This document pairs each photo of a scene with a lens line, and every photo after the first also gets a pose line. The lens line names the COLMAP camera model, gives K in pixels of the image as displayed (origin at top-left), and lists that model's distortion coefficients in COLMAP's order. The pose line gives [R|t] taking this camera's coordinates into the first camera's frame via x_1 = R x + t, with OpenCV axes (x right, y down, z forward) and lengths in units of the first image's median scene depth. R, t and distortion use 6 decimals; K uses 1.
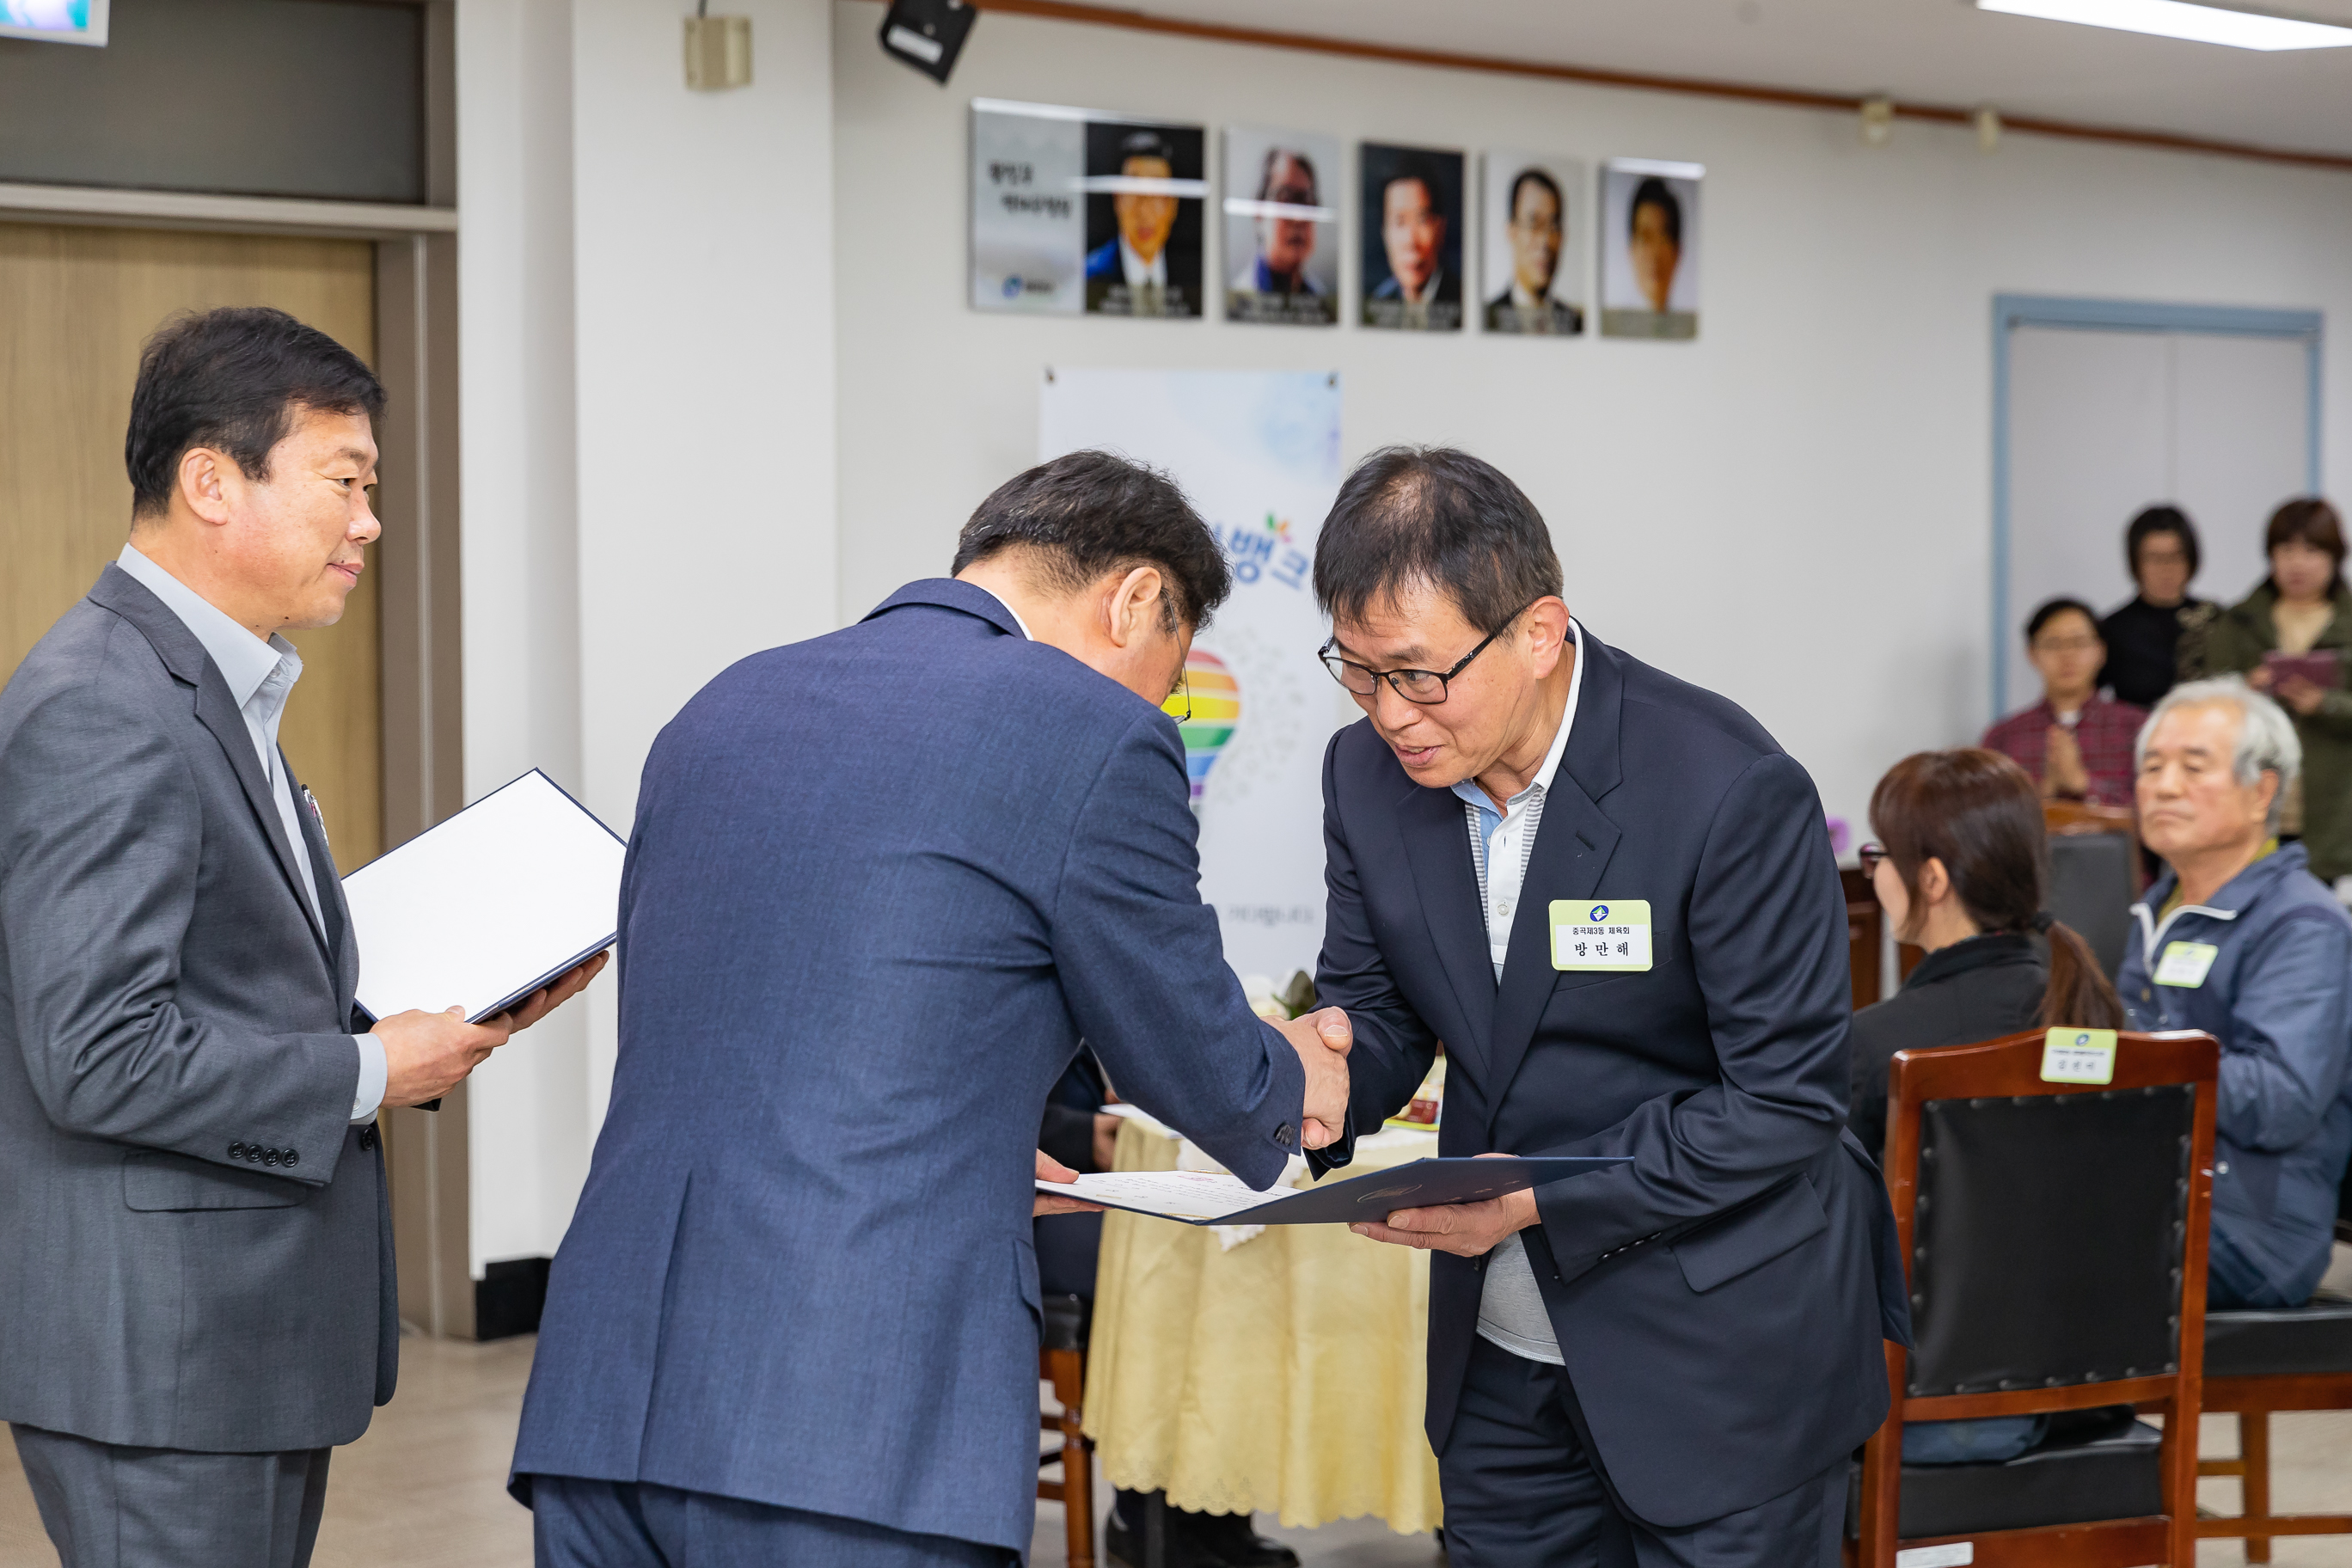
lens RADIAL K [[4545.8, 0, 1176.0], [0, 4545.8, 784.0], [0, 0, 1]] dist [0.013559, -0.043515]
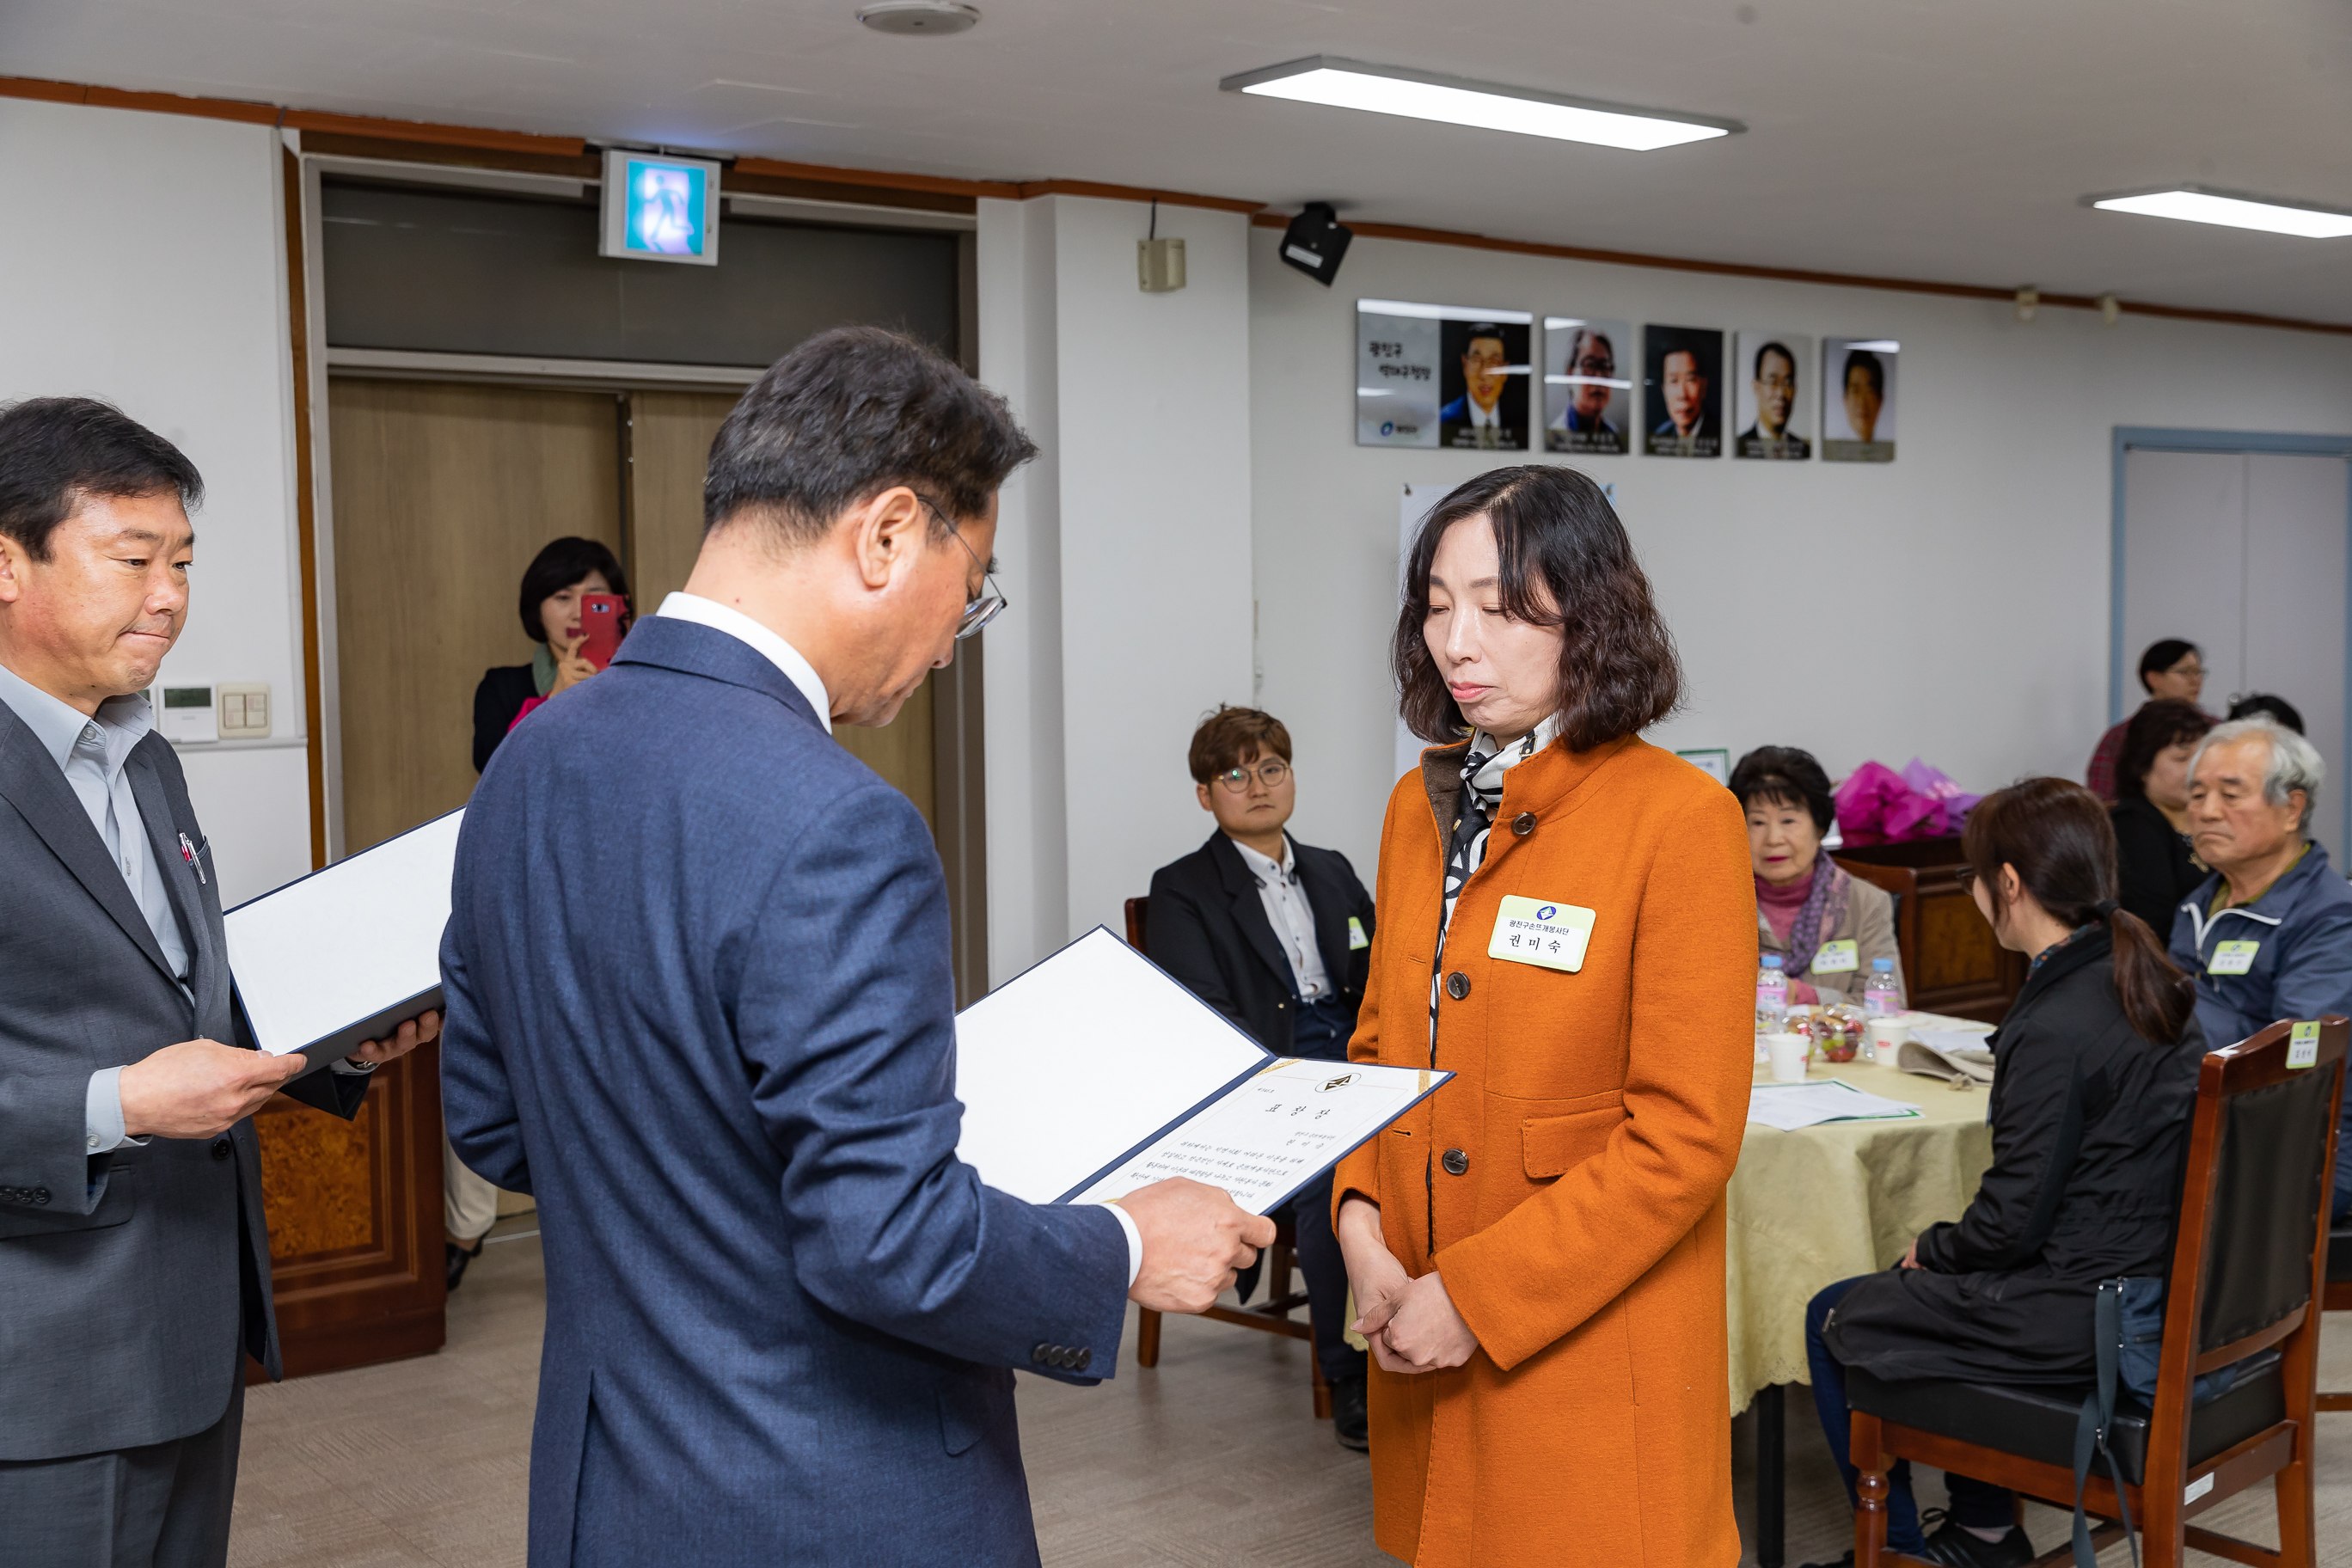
lens RADIAL K [[2653.7, 0, 1176.0], [0, 2653.7, 784.0], [0, 0, 1]] dist [0.012766, 0.001189]
pose [[0.985577, 0.003649, -0.169190, 0.040567], [-0.001209, 0.999894, 0.014520, -0.009601], [0.169225, -0.014106, 0.985476, 0.163994]]
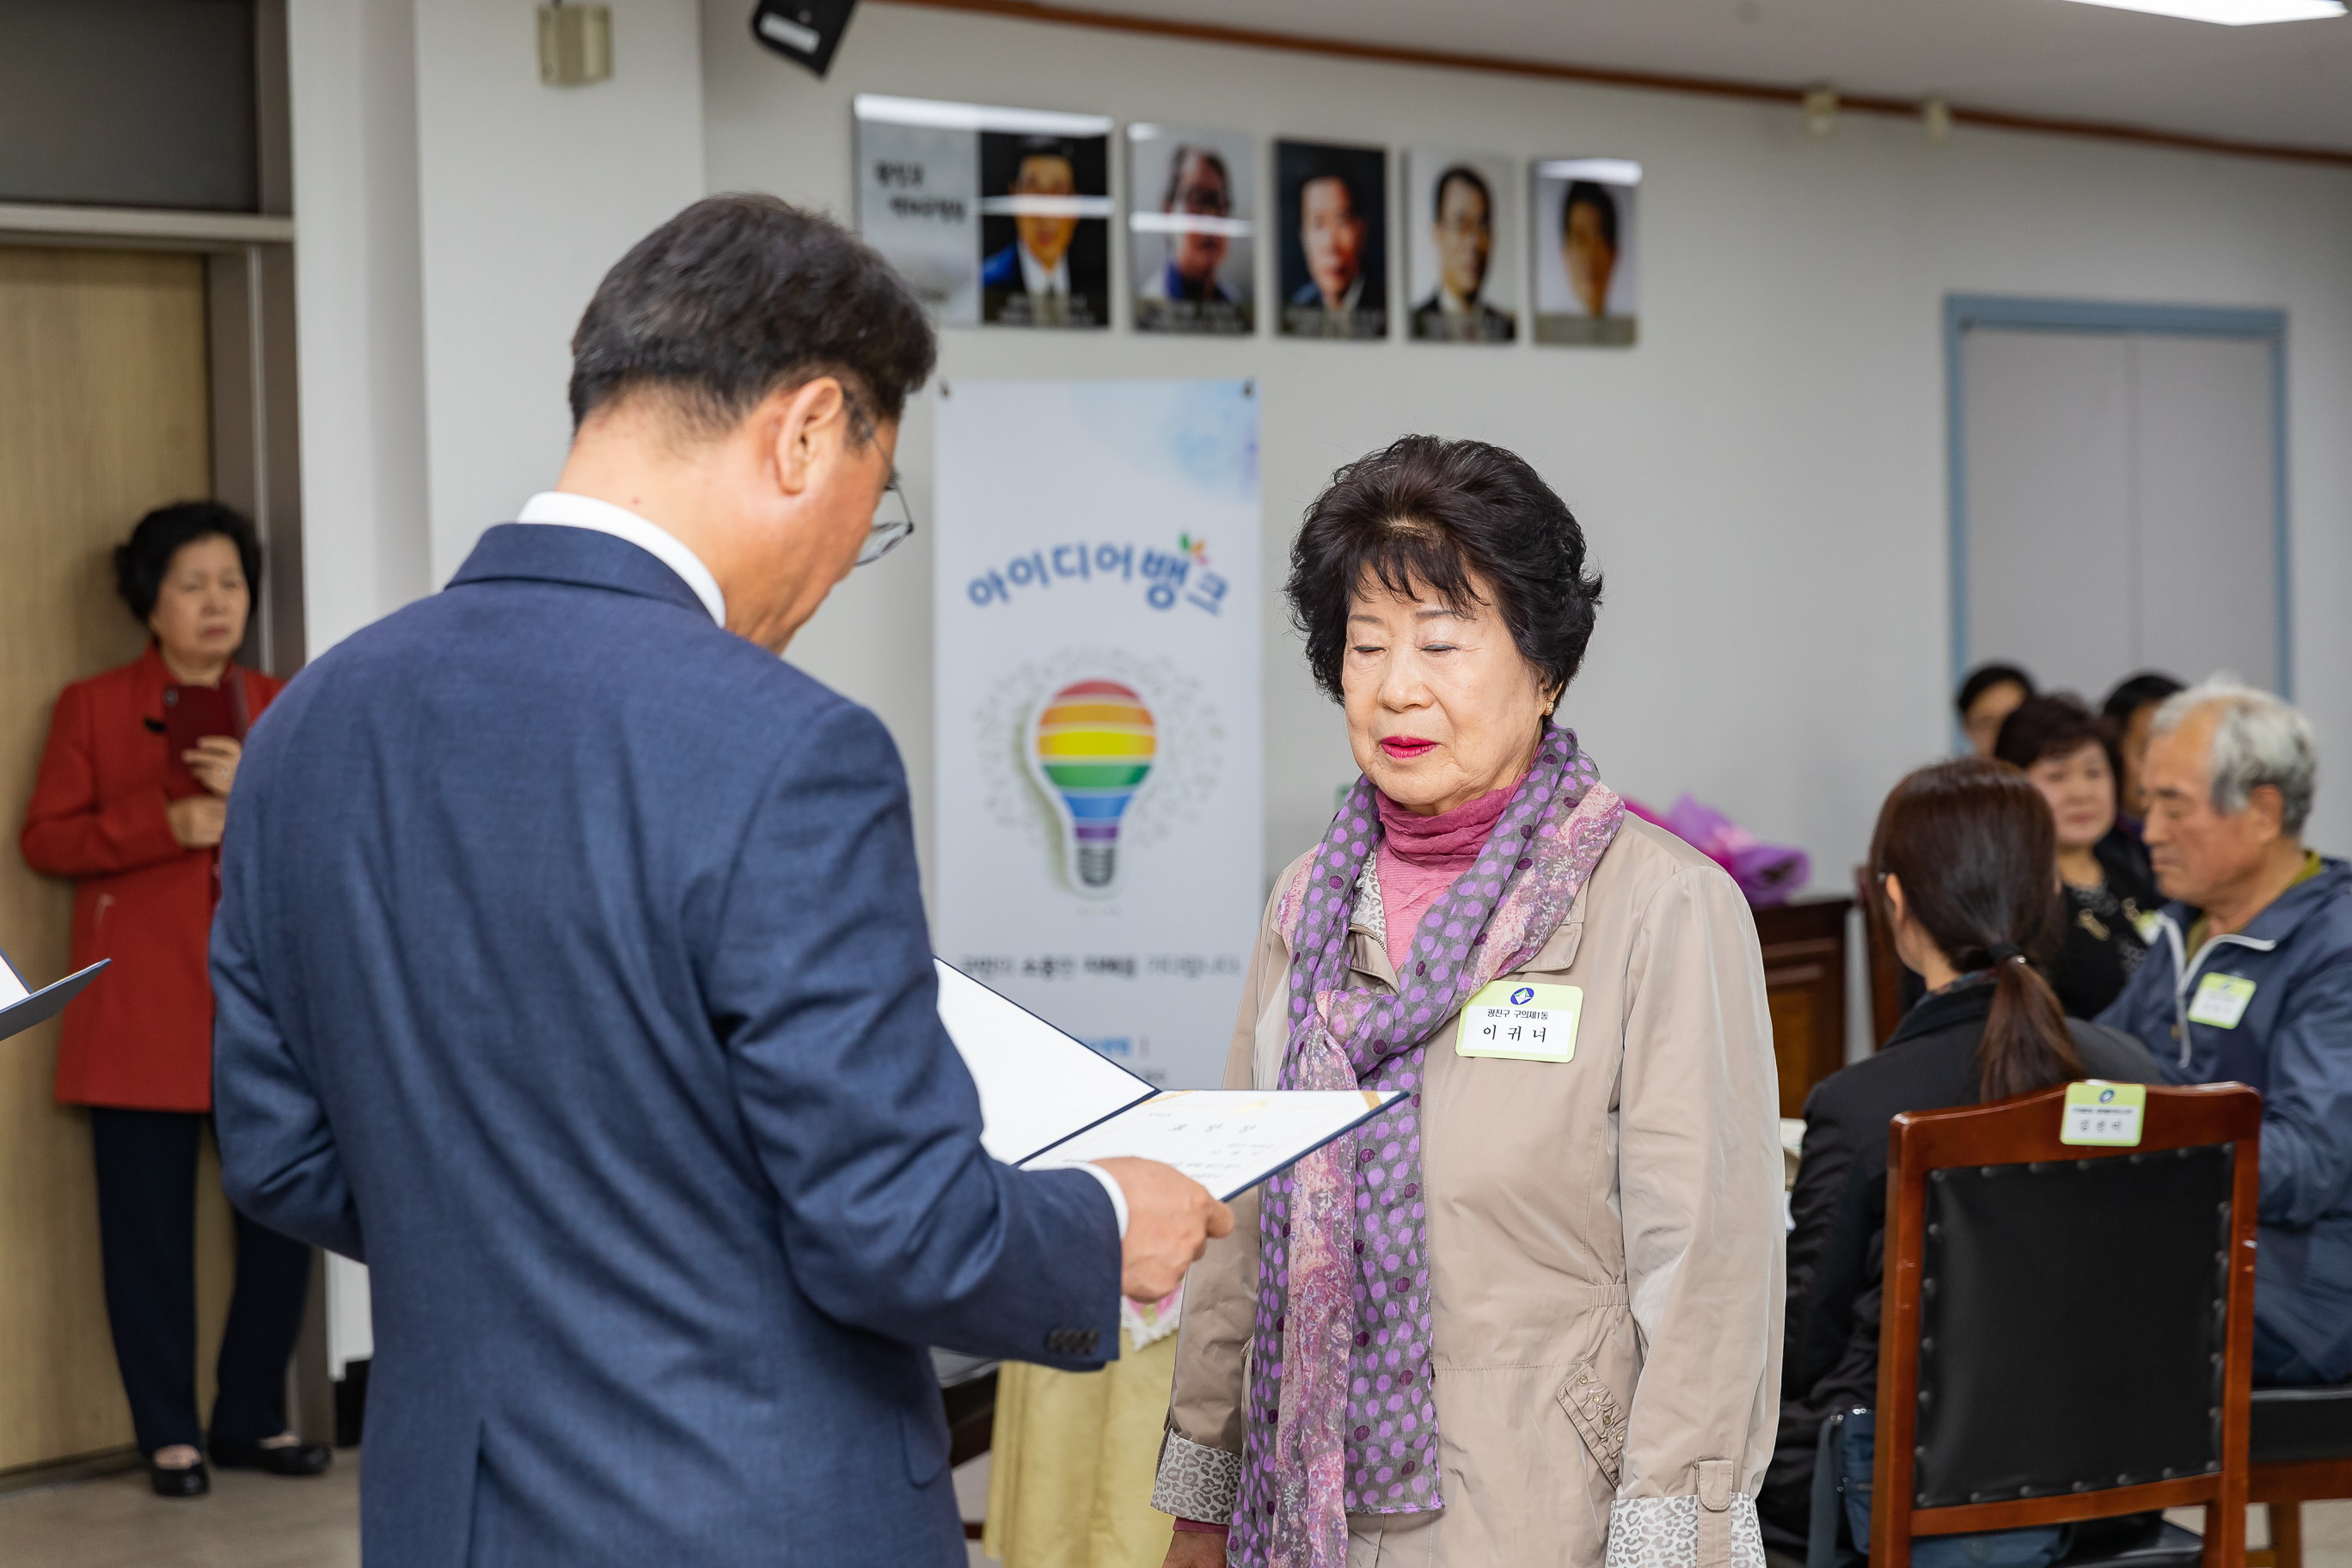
lens RADIAL K [[4541.0, 0, 1169.3], [0, 4541.0, 783.0], [0, 0, 1]] dist [0.014967, -0.061825]
pose [[0.999737, -0.019353, 0.012295, 0.005127], [0.019475, 0.999761, -0.009890, 0.000612], [-0.012100, 0.010127, 0.999876, 0.070403]]
